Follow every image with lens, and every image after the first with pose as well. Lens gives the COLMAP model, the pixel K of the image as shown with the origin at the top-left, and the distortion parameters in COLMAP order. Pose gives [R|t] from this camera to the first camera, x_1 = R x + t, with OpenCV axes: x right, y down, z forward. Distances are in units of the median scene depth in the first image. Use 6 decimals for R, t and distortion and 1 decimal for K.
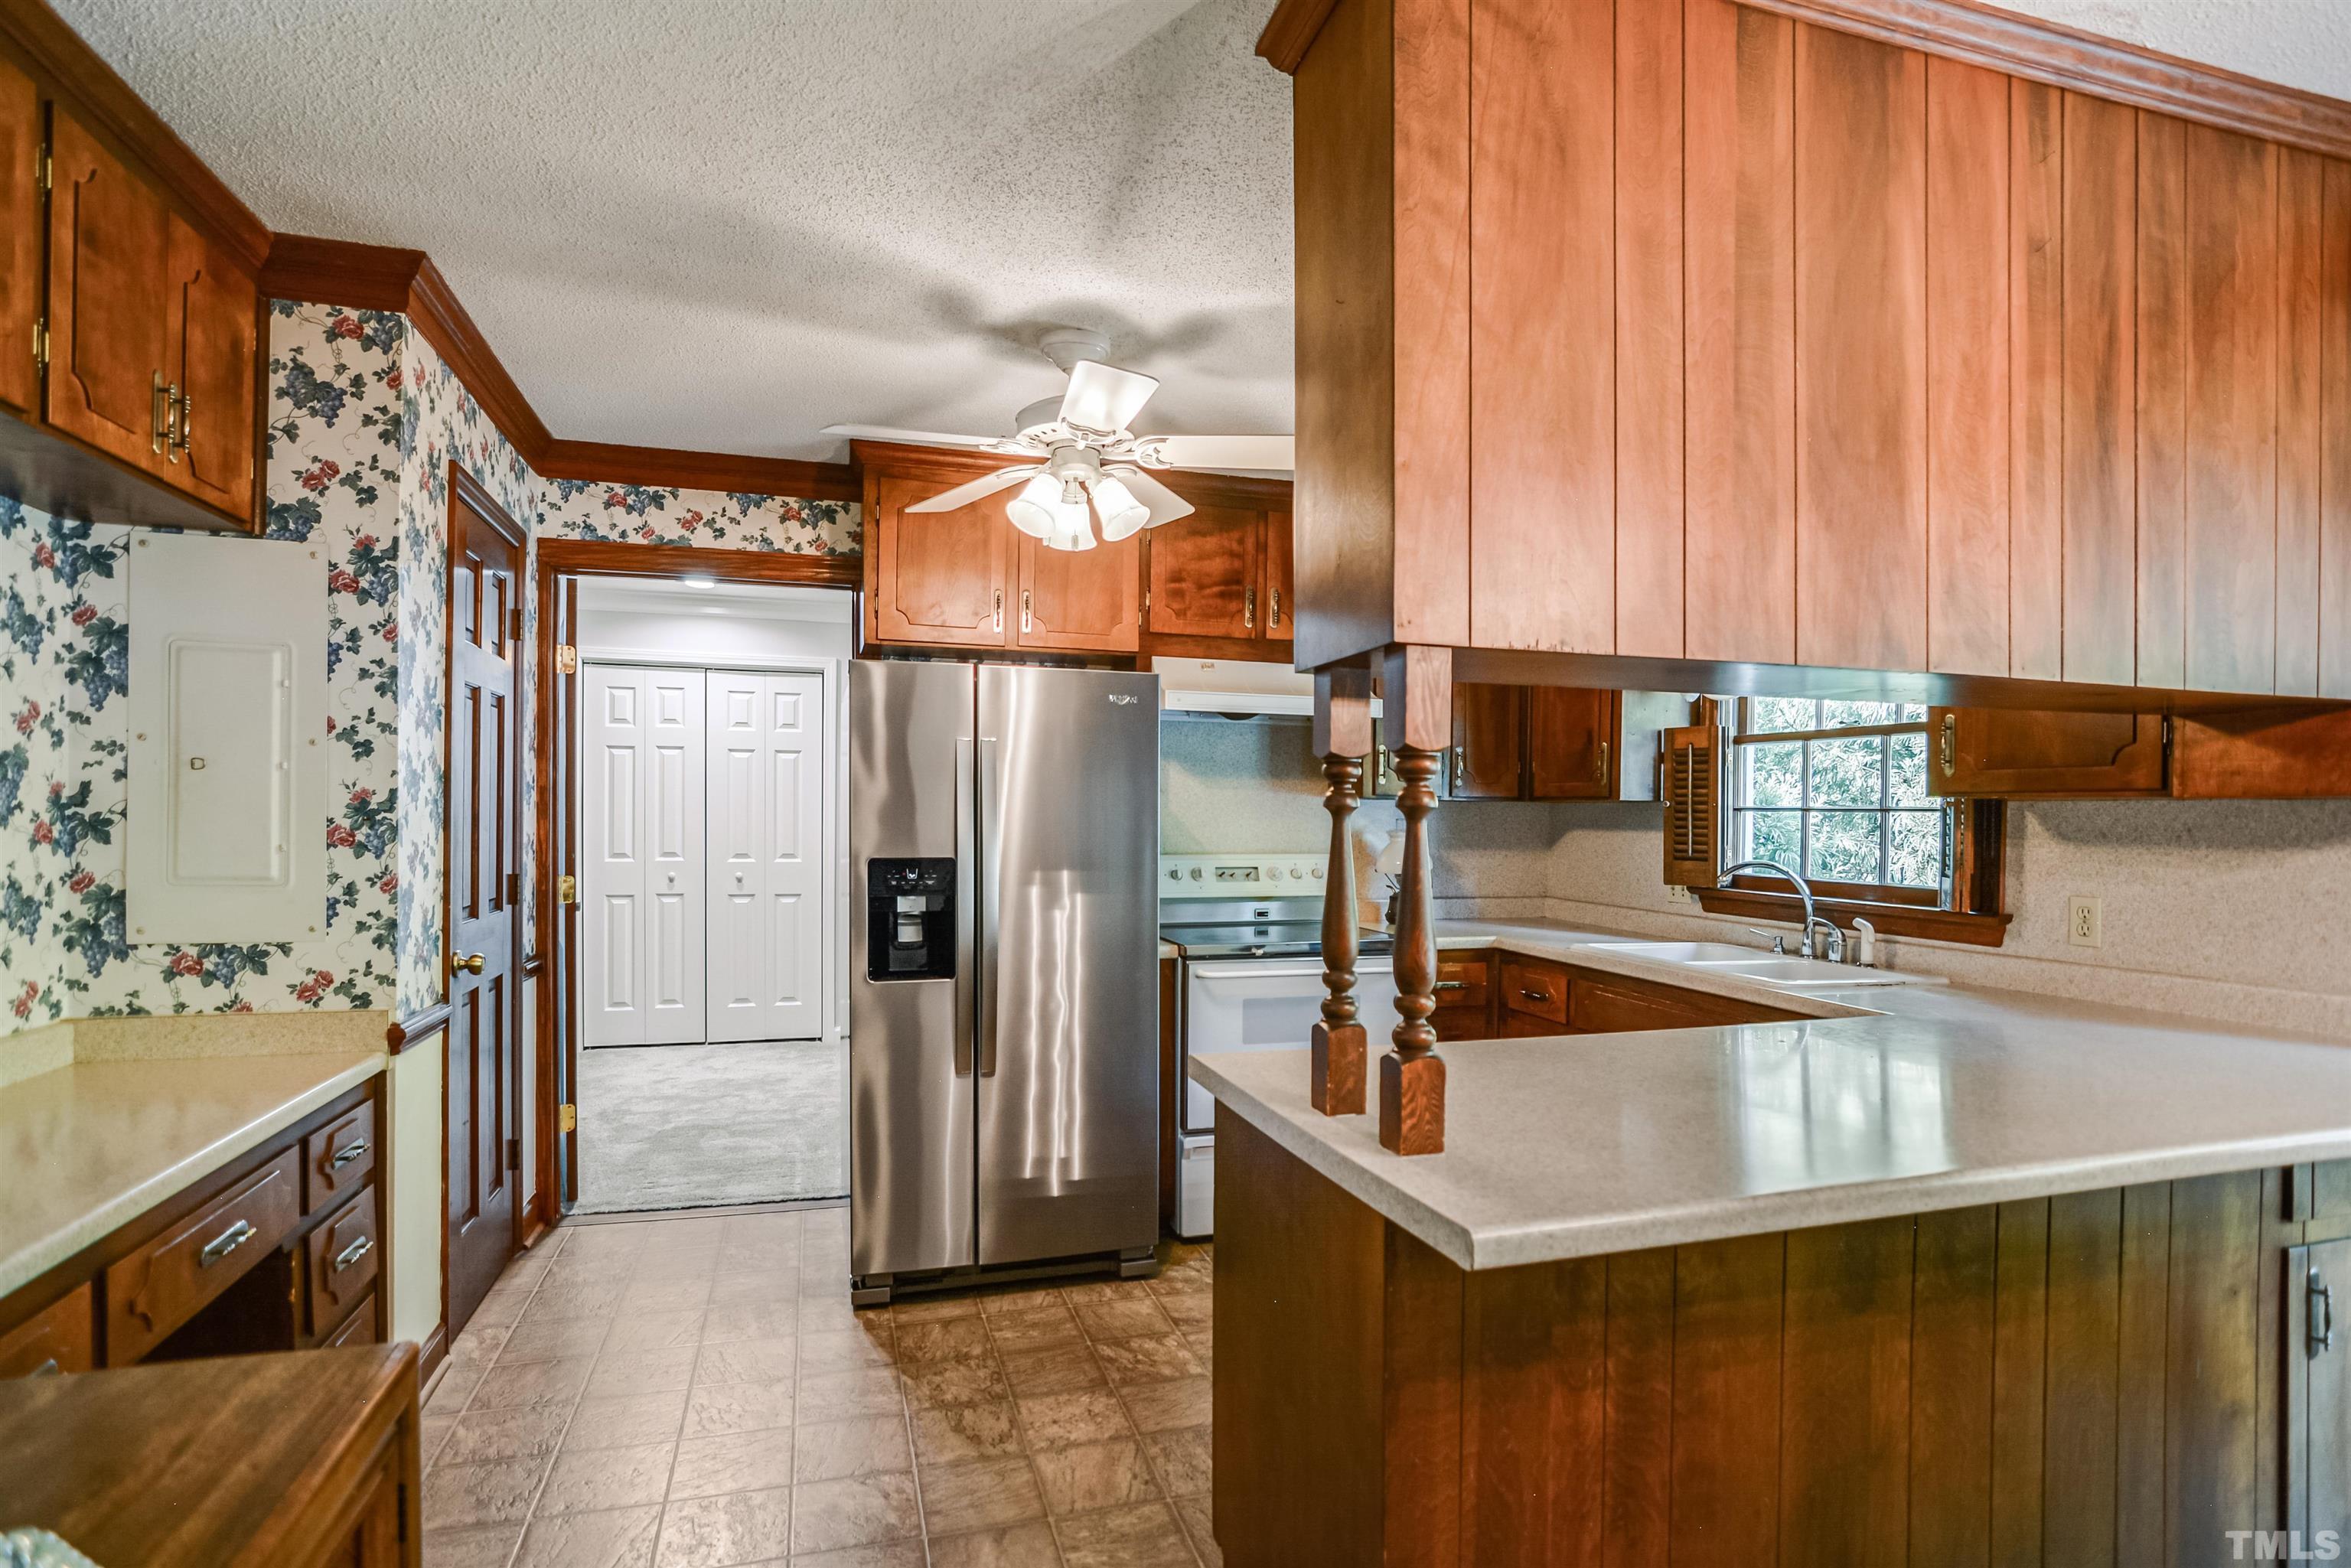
lens RADIAL K [[1181.5, 0, 1179.6], [0, 1181.5, 809.5], [0, 0, 1]] dist [-0.019130, -0.000604]
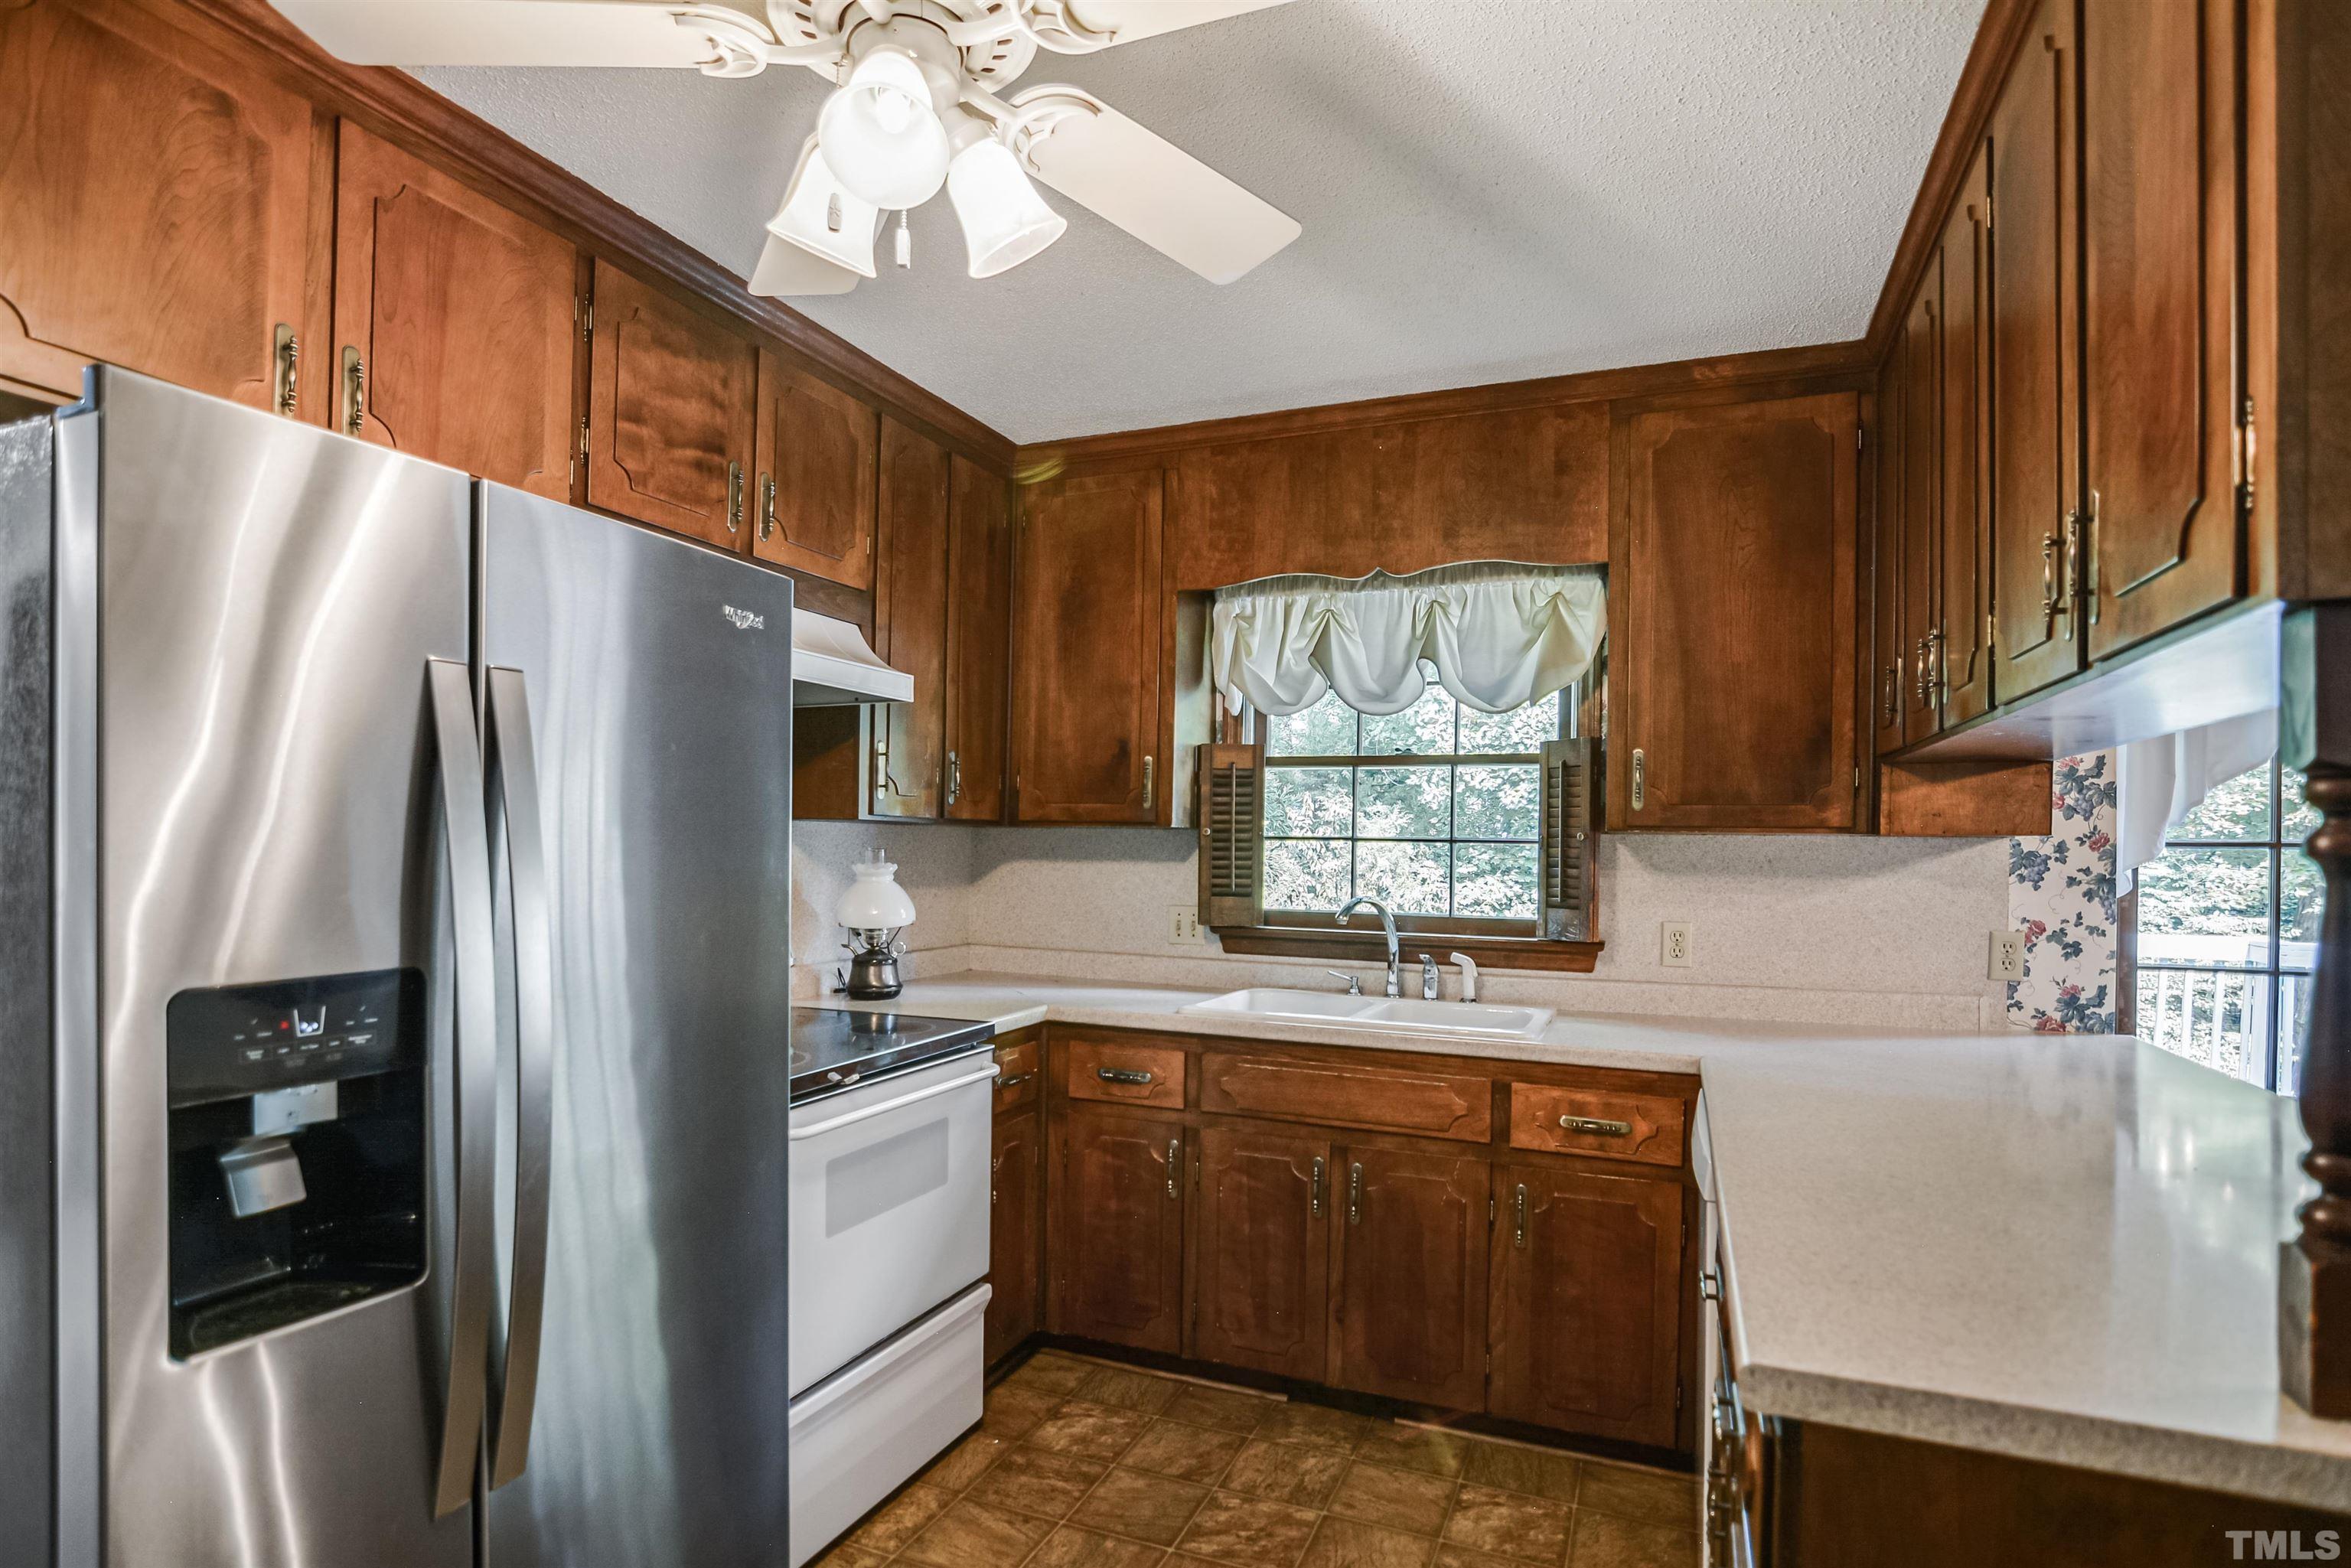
lens RADIAL K [[1181.5, 0, 1188.1], [0, 1181.5, 827.5], [0, 0, 1]] dist [-0.019130, -0.000604]
pose [[0.630693, 0.009507, 0.775974, -0.315918], [-0.008410, 0.999950, -0.005415, -0.003707], [-0.775987, -0.003111, 0.630742, 0.550276]]
